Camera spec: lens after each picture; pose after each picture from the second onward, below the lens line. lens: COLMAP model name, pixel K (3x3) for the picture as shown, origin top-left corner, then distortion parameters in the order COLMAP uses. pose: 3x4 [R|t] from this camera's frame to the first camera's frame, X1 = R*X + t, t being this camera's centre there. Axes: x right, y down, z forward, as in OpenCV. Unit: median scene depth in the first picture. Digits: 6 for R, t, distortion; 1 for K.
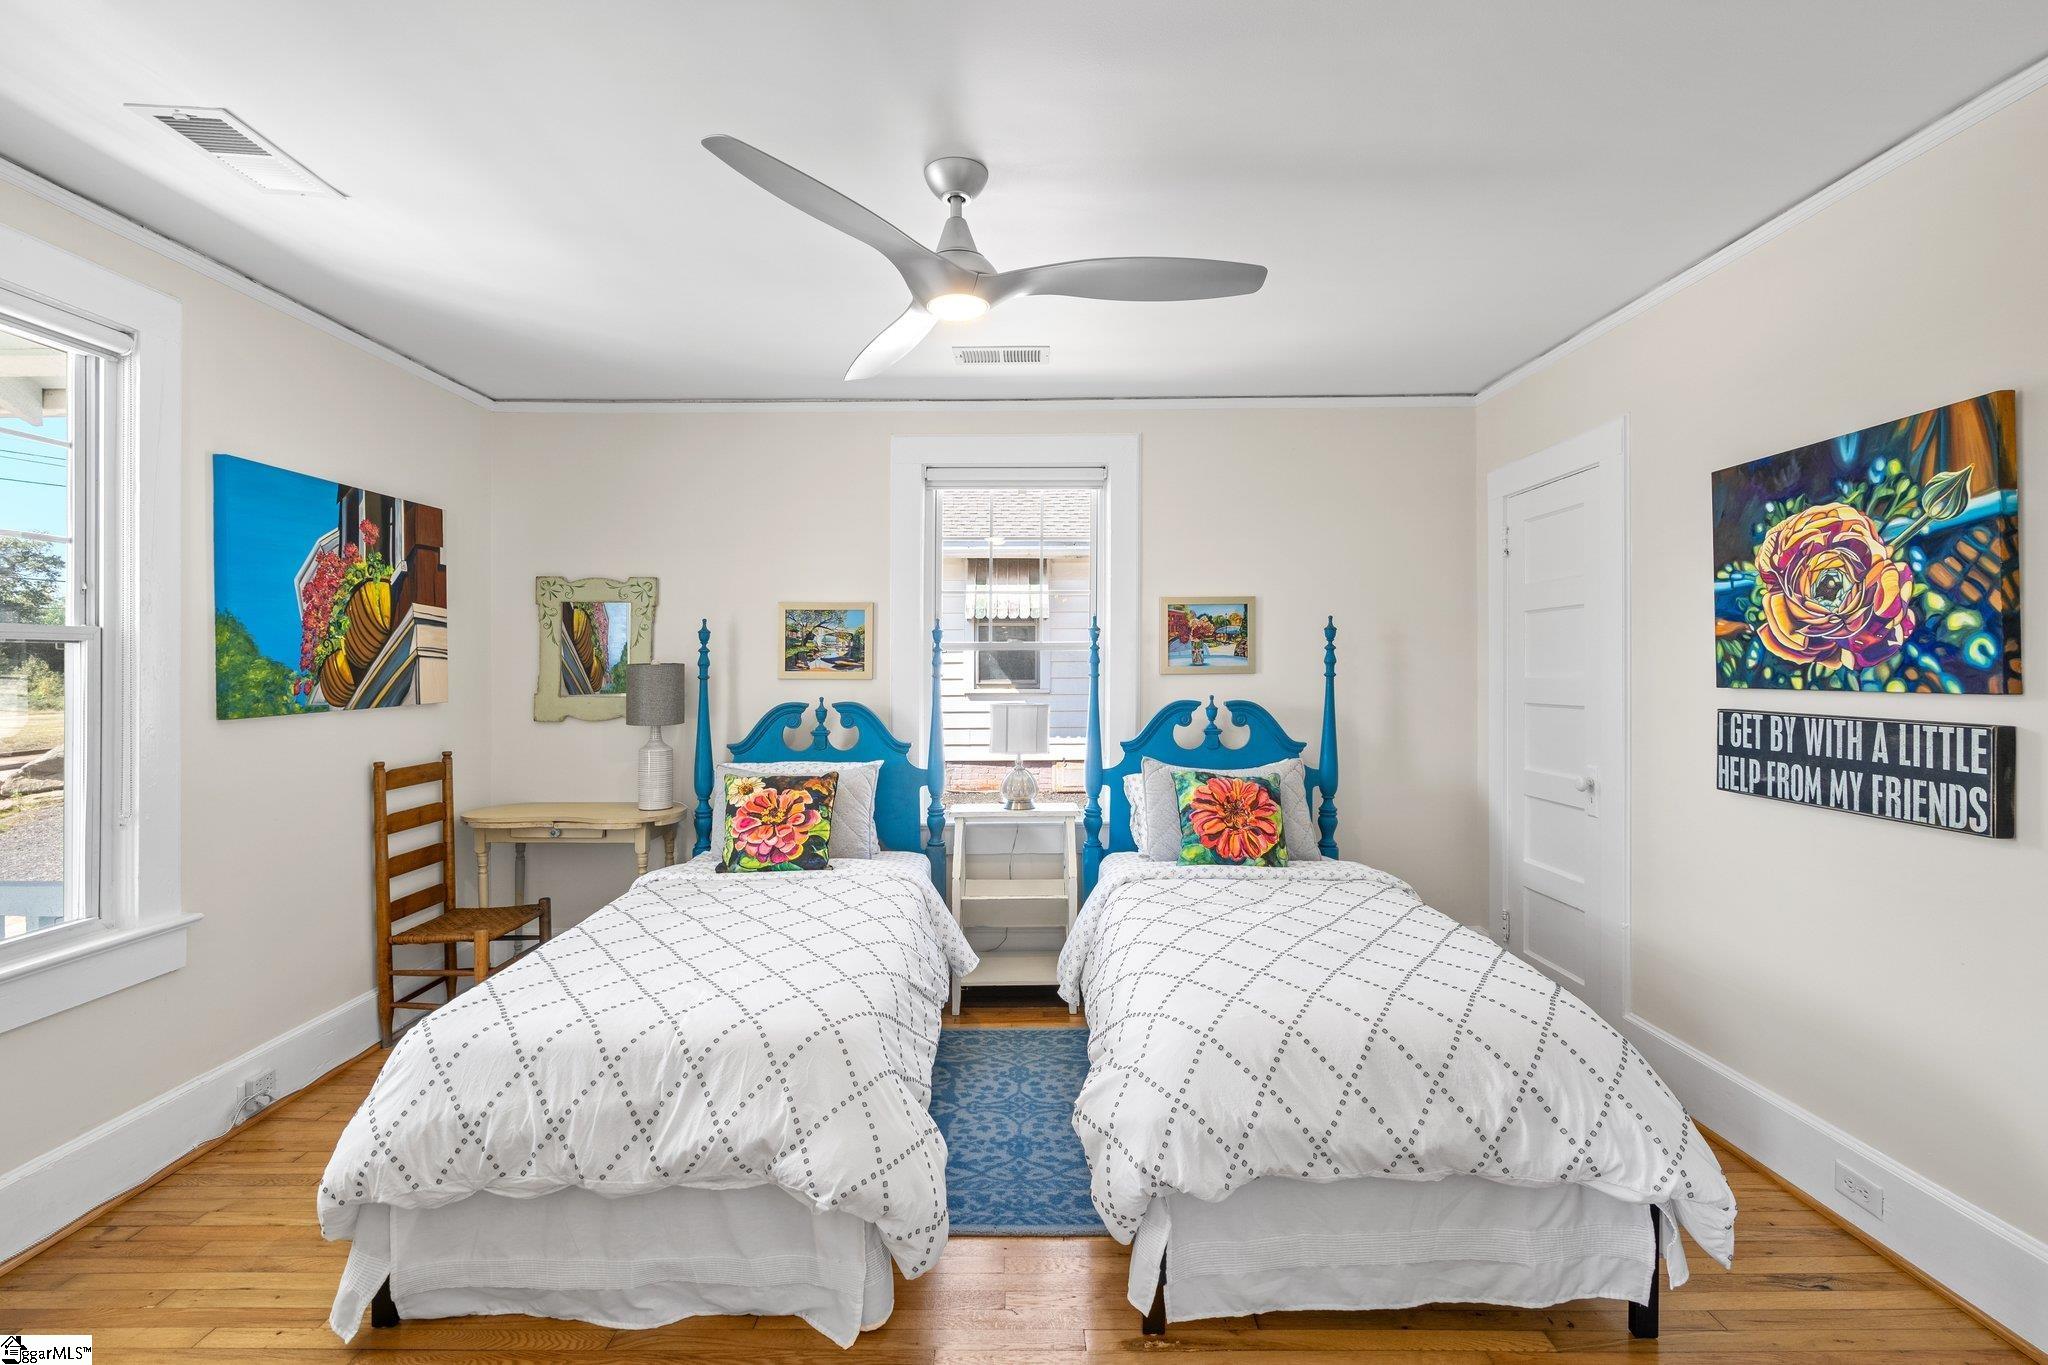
lens RADIAL K [[908.0, 0, 1019.4], [0, 908.0, 668.8], [0, 0, 1]] dist [-0.005009, 0.002234]
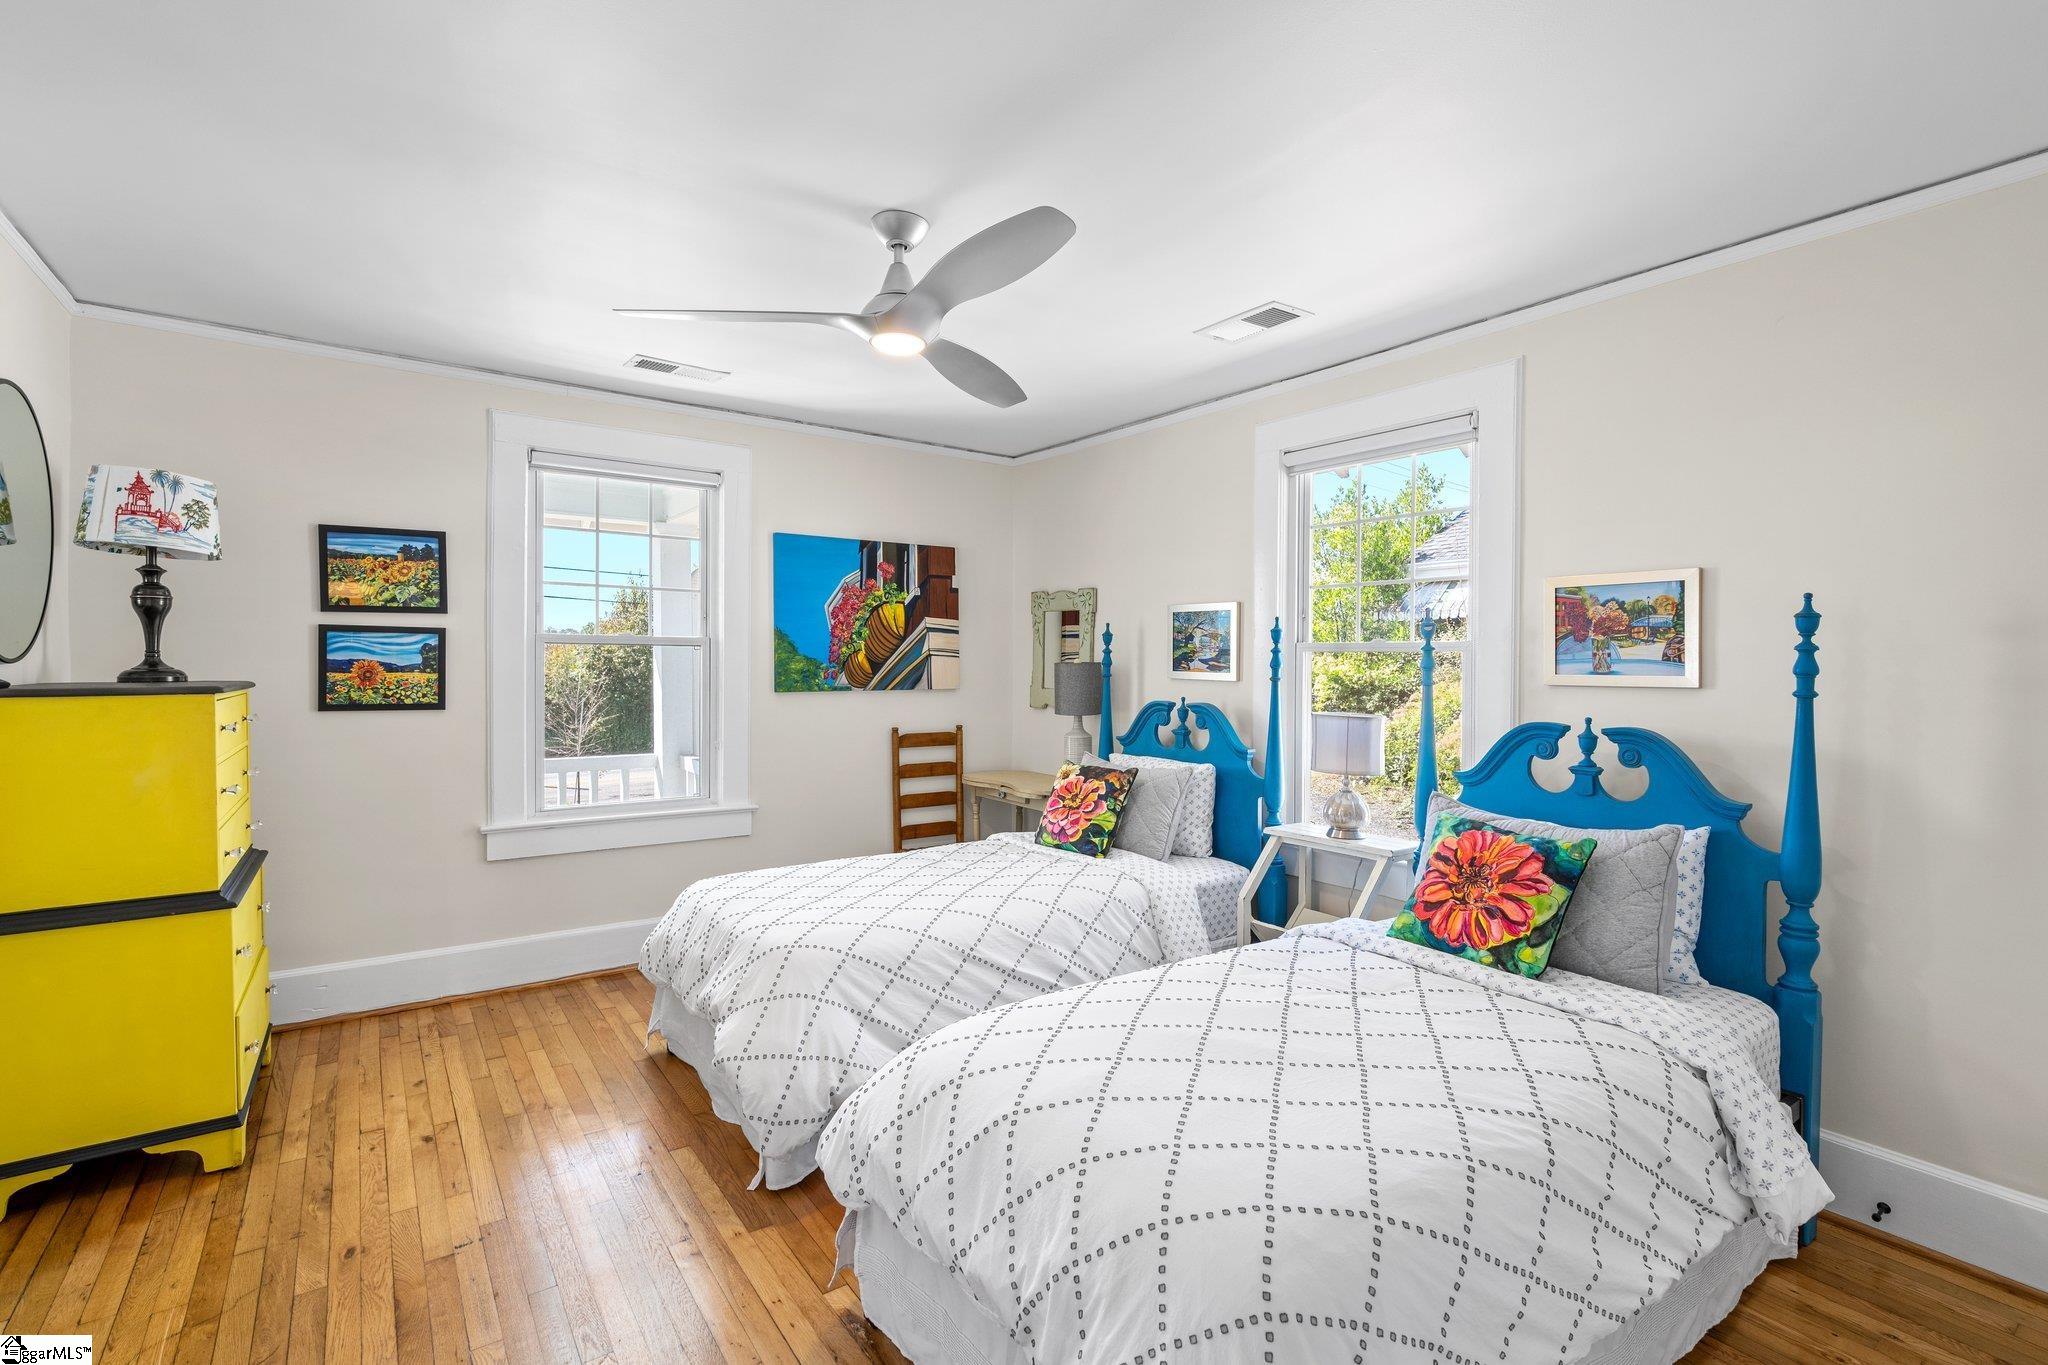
lens RADIAL K [[908.0, 0, 1020.6], [0, 908.0, 670.0], [0, 0, 1]] dist [-0.005009, 0.002234]
pose [[0.600254, 0.017968, -0.799607, 0.564907], [-0.018545, 0.999792, 0.008545, -0.005384], [0.799594, 0.009700, 0.600463, 0.279333]]
